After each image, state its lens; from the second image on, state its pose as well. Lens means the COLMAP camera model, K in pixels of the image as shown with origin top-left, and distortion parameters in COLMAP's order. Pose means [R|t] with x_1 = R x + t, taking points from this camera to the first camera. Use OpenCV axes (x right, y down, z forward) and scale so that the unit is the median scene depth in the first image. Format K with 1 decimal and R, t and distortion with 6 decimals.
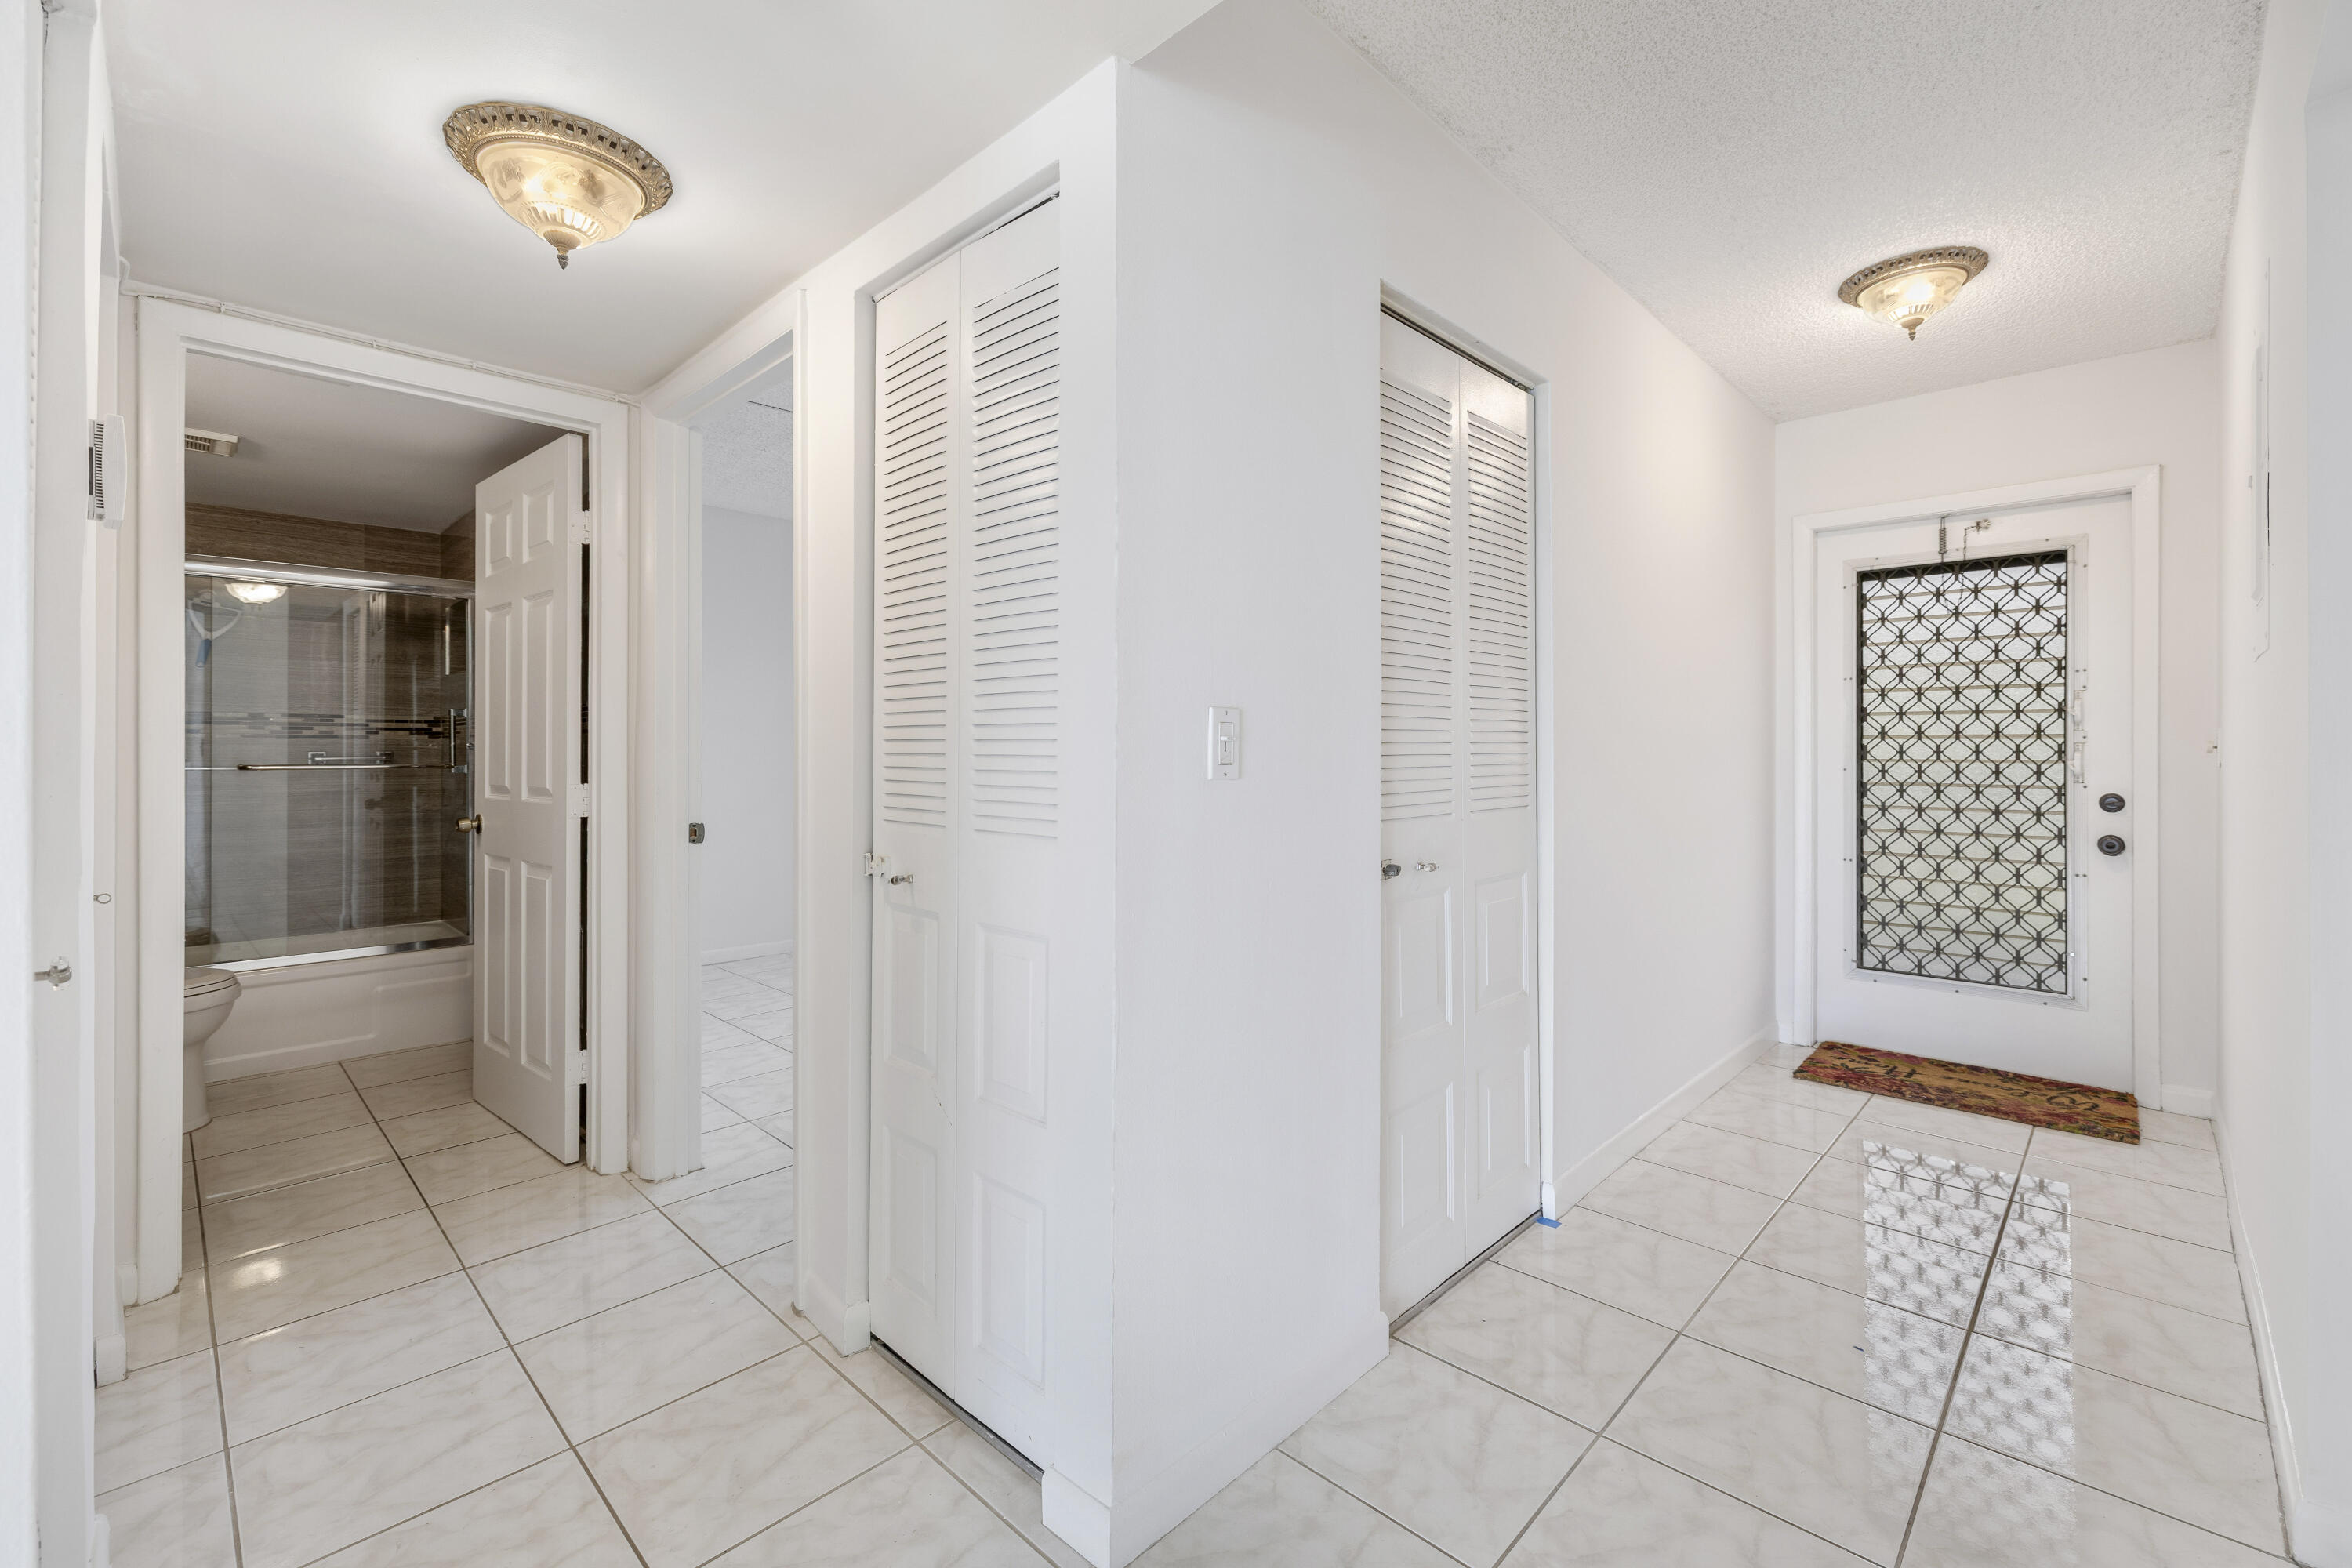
lens RADIAL K [[998.5, 0, 1164.7], [0, 998.5, 757.1], [0, 0, 1]] dist [0.000002, -0.000089]
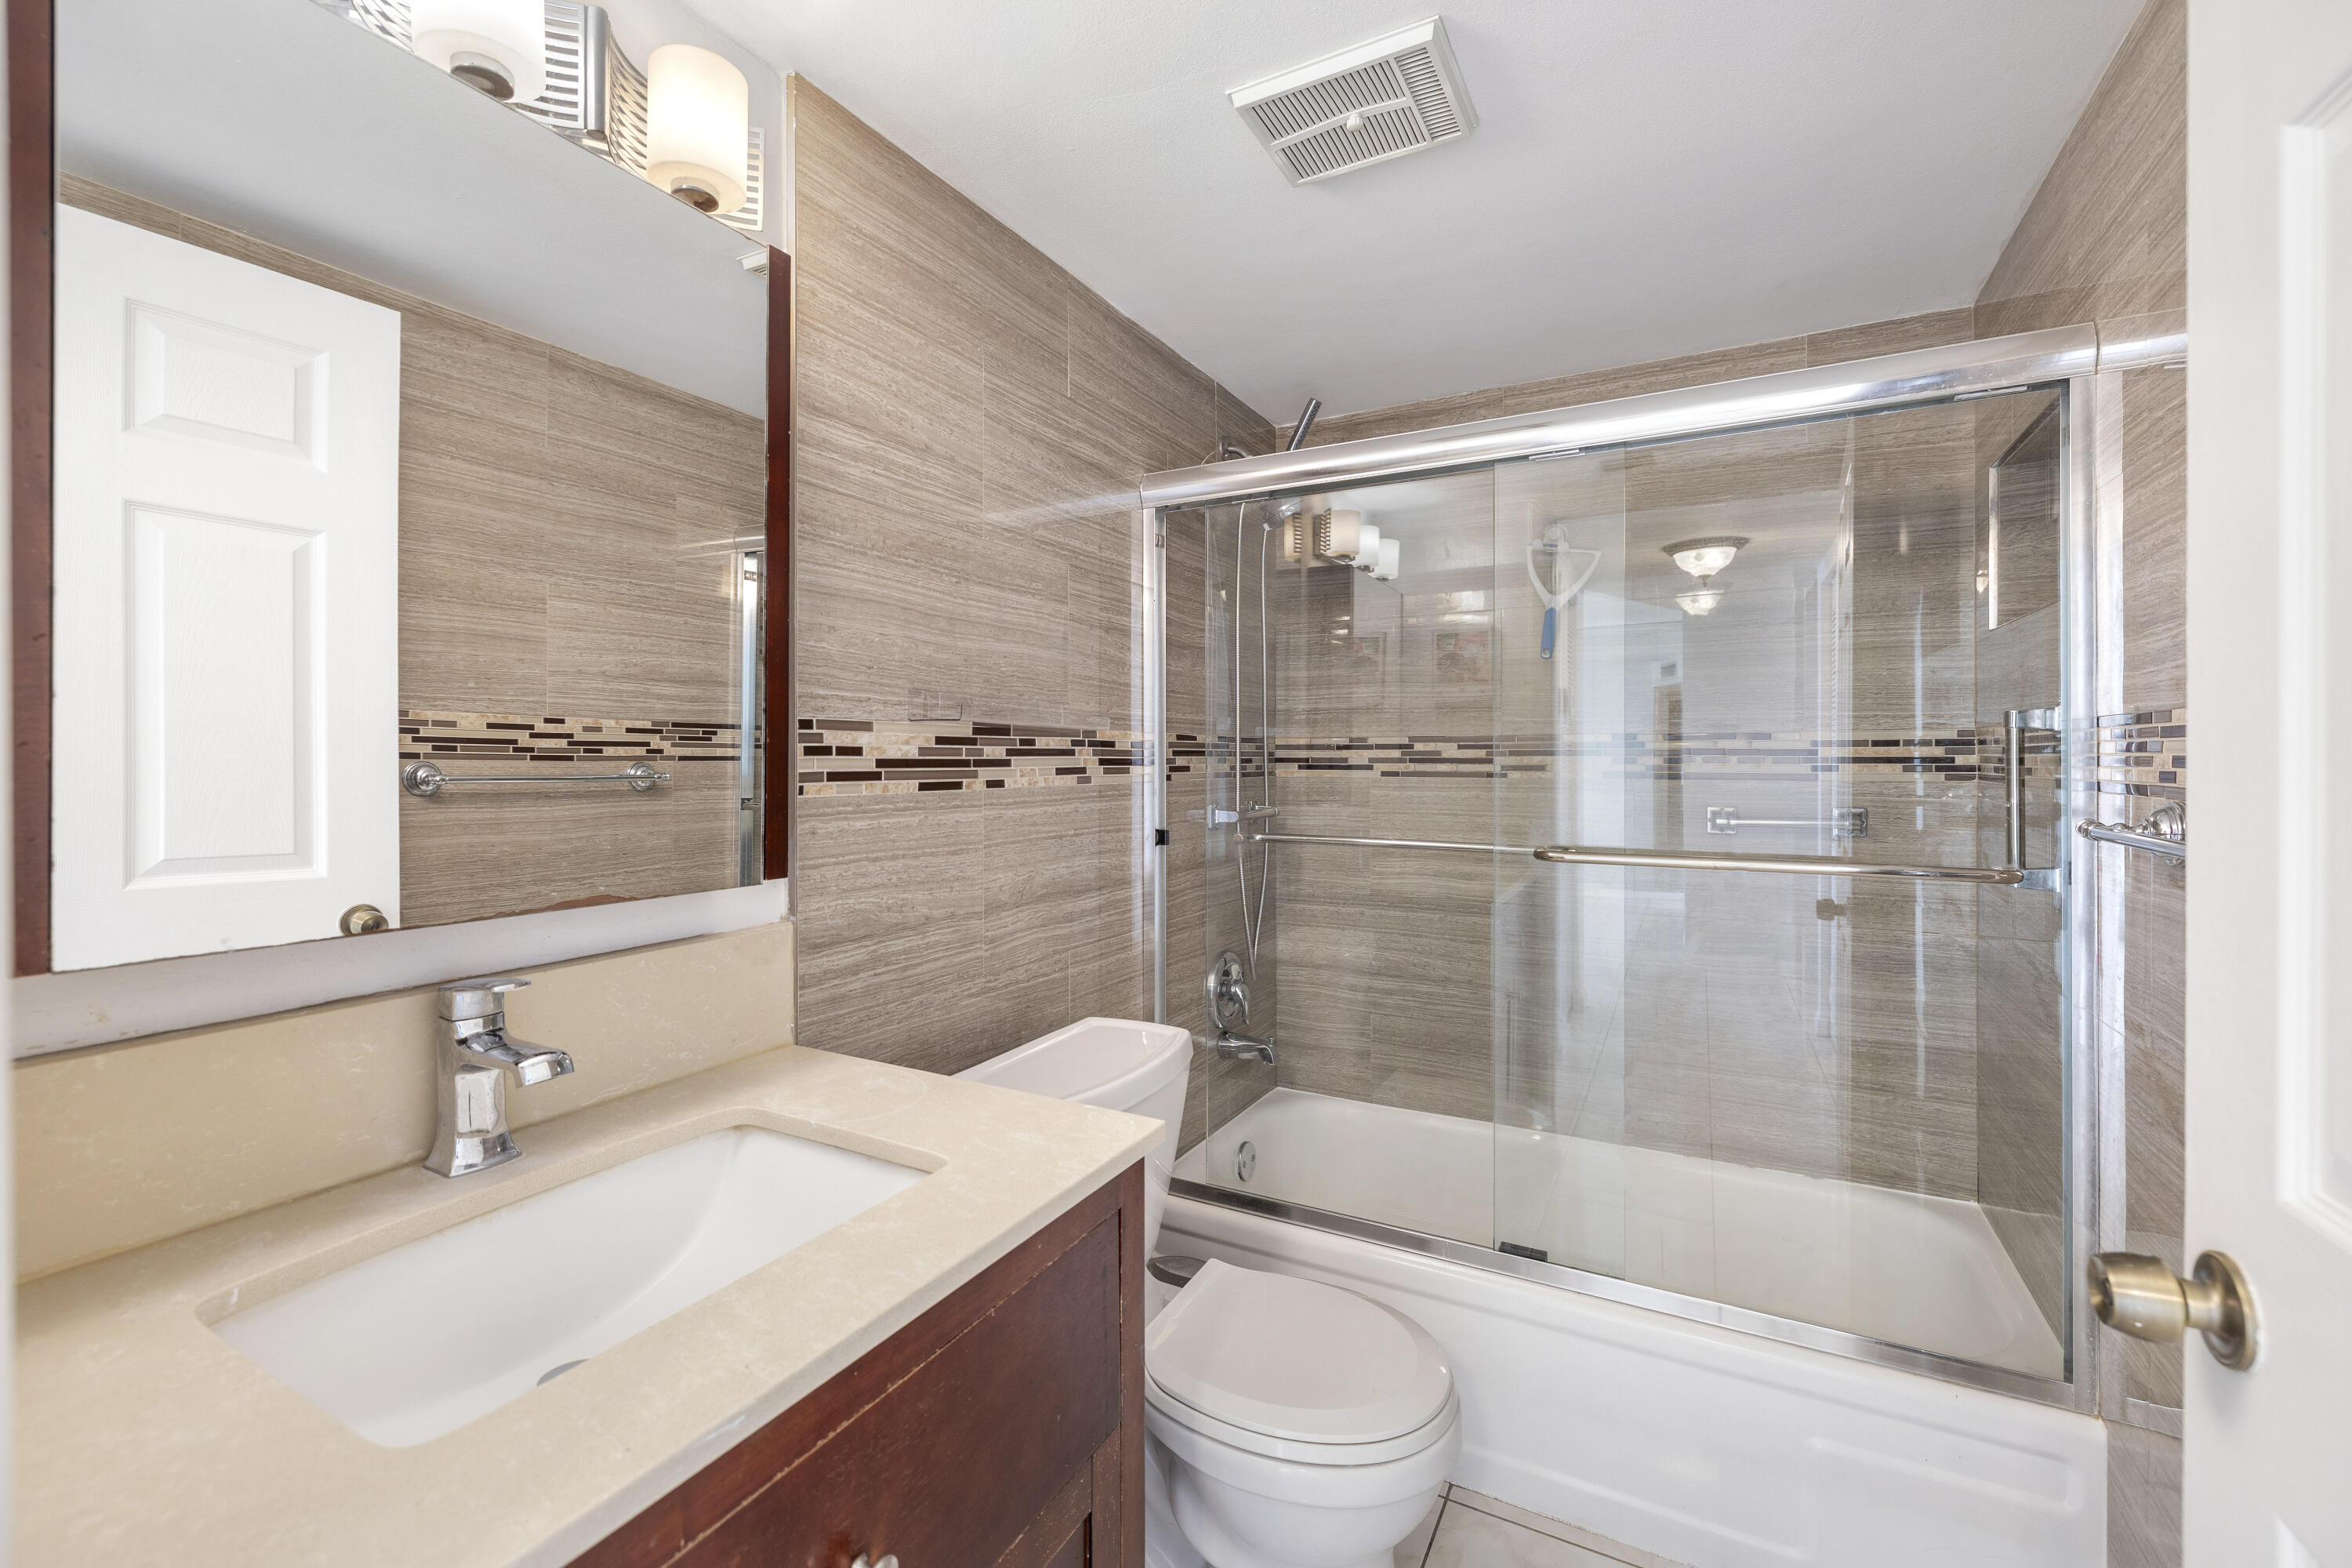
lens RADIAL K [[998.5, 0, 1164.7], [0, 998.5, 757.1], [0, 0, 1]] dist [0.000002, -0.000089]
pose [[0.270083, -0.002828, -0.962833, -0.416793], [-0.005770, 0.999973, -0.004555, -0.025885], [0.962820, 0.006786, 0.270059, 0.562719]]
